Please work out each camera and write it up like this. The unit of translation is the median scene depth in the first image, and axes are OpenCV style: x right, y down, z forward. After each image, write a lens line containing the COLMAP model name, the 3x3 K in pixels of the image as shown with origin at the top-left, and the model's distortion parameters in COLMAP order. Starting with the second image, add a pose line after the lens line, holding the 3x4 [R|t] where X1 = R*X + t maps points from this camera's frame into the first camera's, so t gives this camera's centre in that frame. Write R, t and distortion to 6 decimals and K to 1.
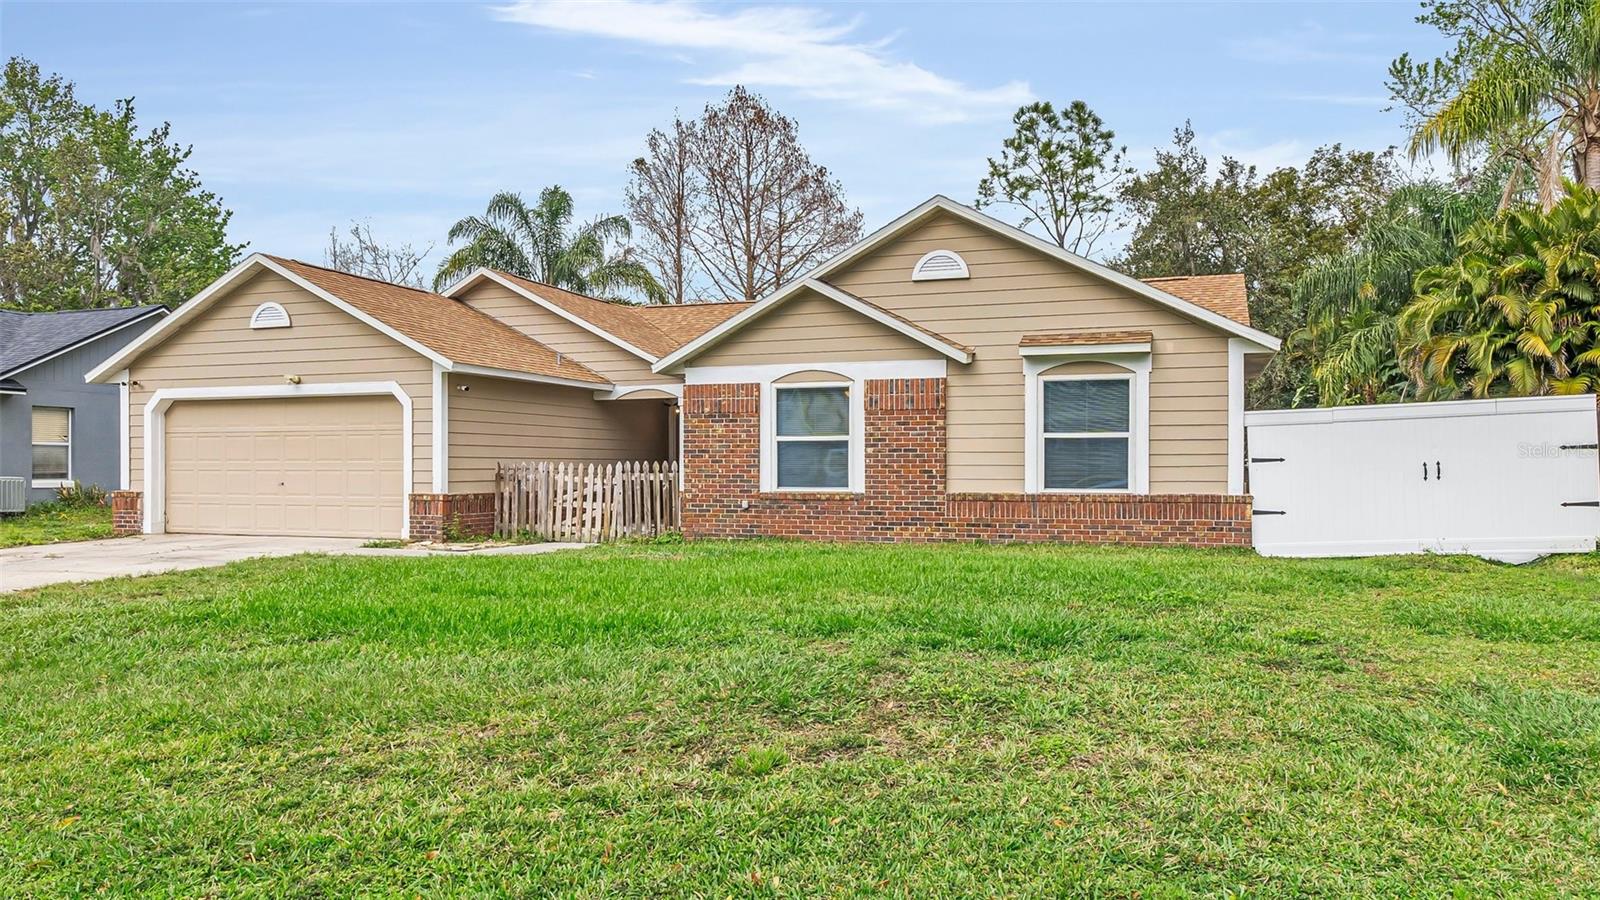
lens RADIAL K [[1141.6, 0, 800.0], [0, 1141.6, 450.0], [0, 0, 1]] dist [0.000915, -0.000413]
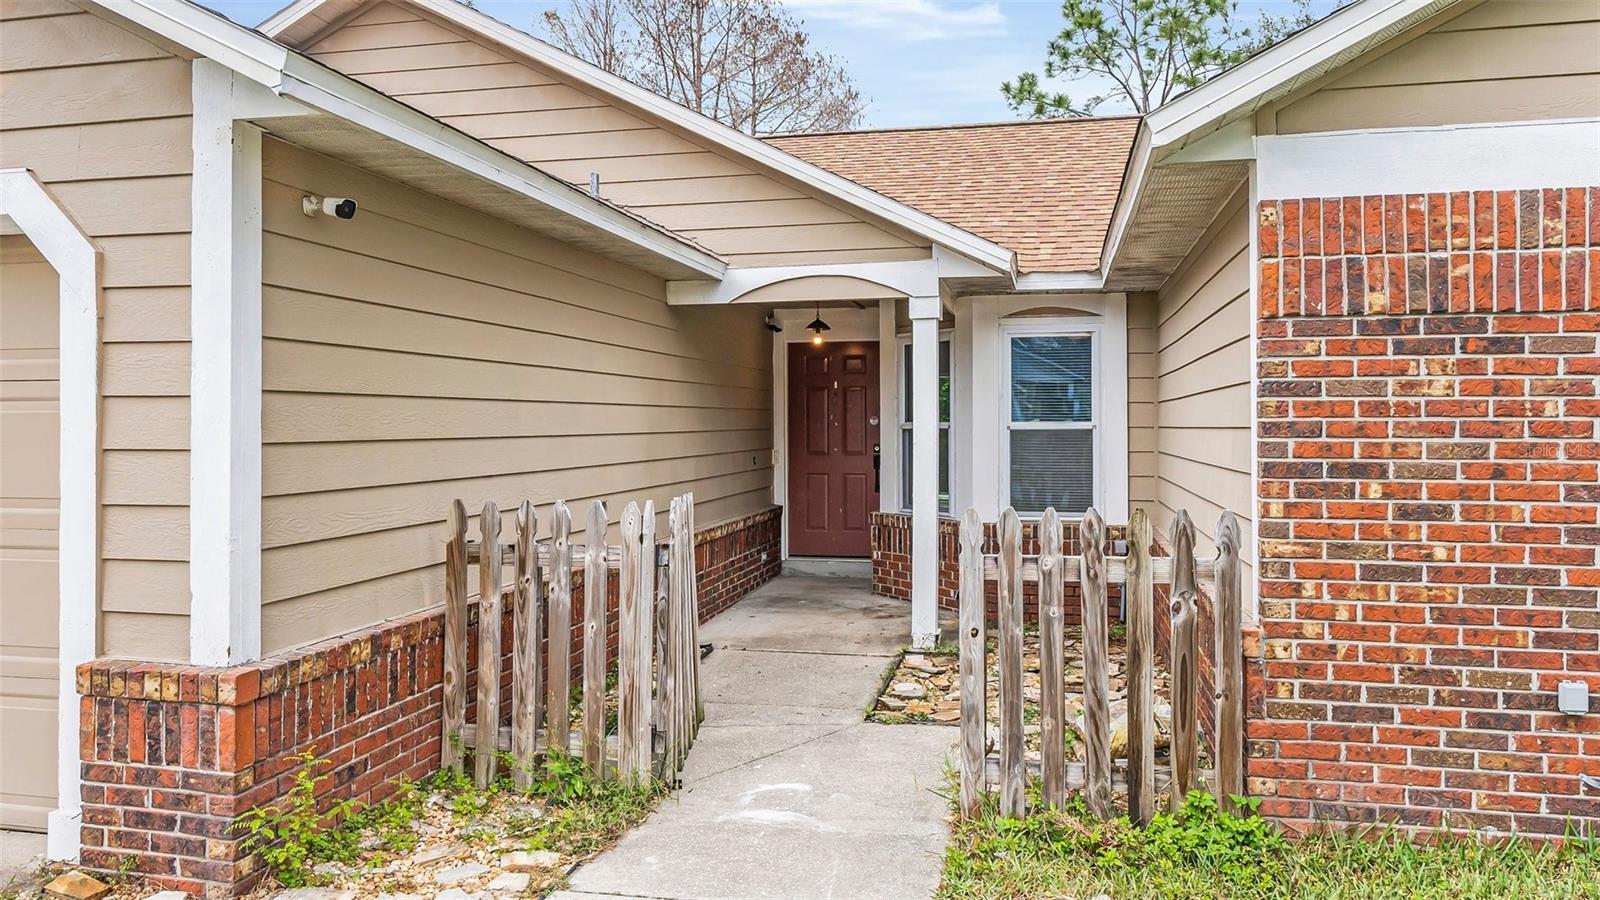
lens RADIAL K [[1144.7, 0, 800.0], [0, 1144.7, 408.0], [0, 0, 1]] dist [-0.005193, -0.003170]
pose [[0.991887, -0.000437, 0.127123, -0.233479], [-0.000199, 0.999988, 0.004985, -0.013421], [-0.127124, -0.004970, 0.991874, 0.769595]]
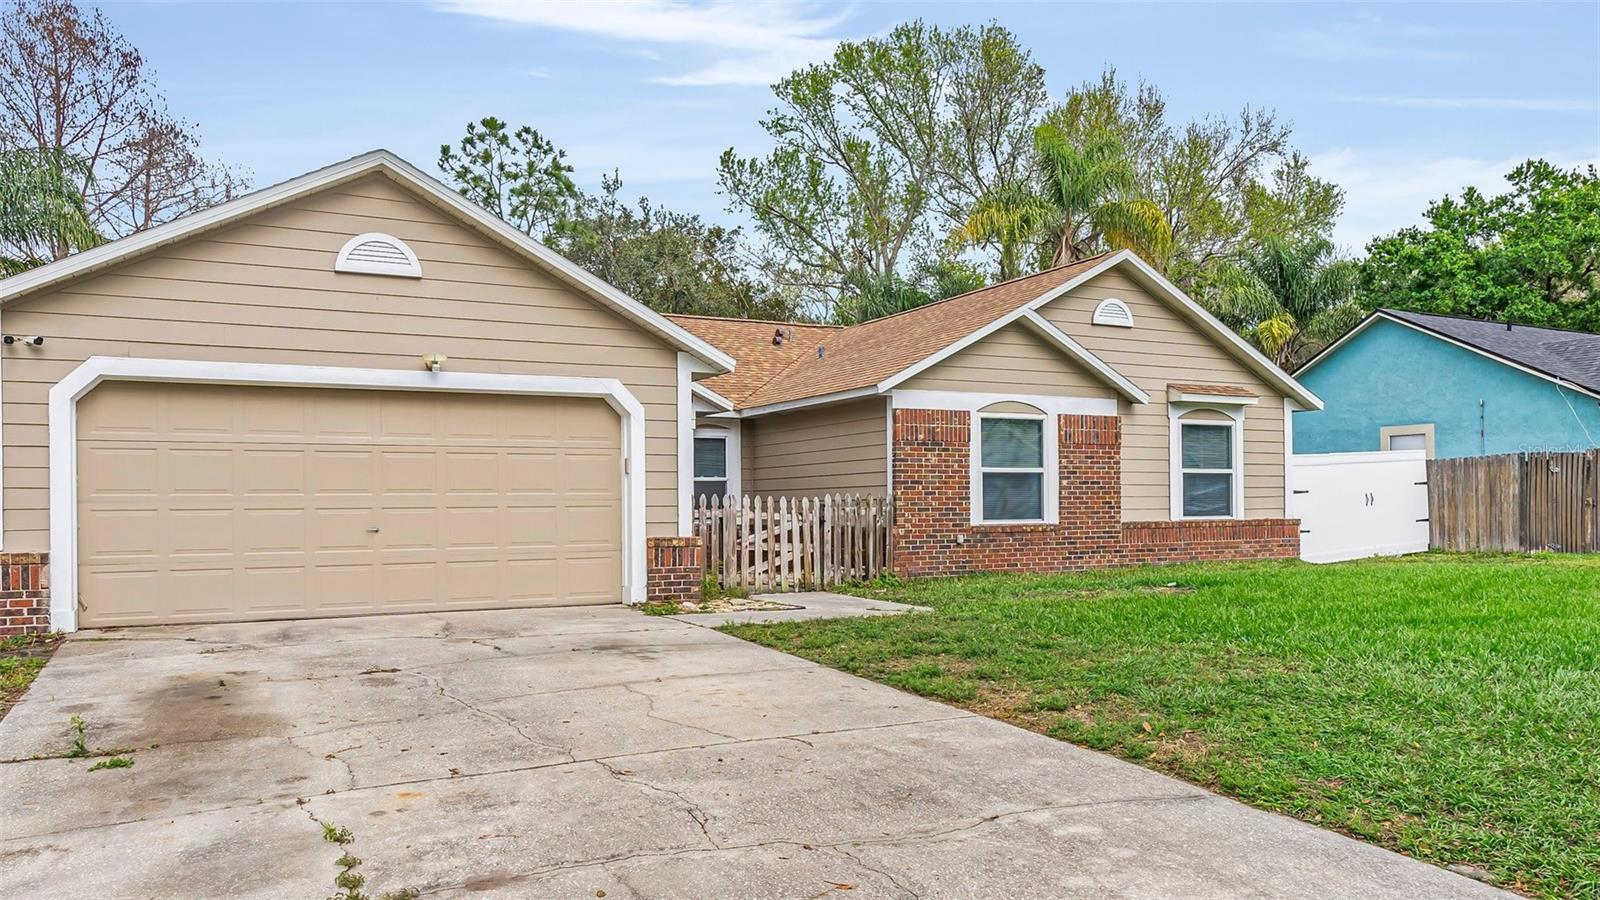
lens RADIAL K [[1129.3, 0, 800.8], [0, 1129.3, 518.6], [0, 0, 1]] dist [0.002846, 0.000607]
pose [[0.679027, -0.016084, 0.733937, -0.805894], [-0.004120, 0.999661, 0.025719, 0.007255], [-0.734102, -0.020488, 0.678730, 0.454411]]
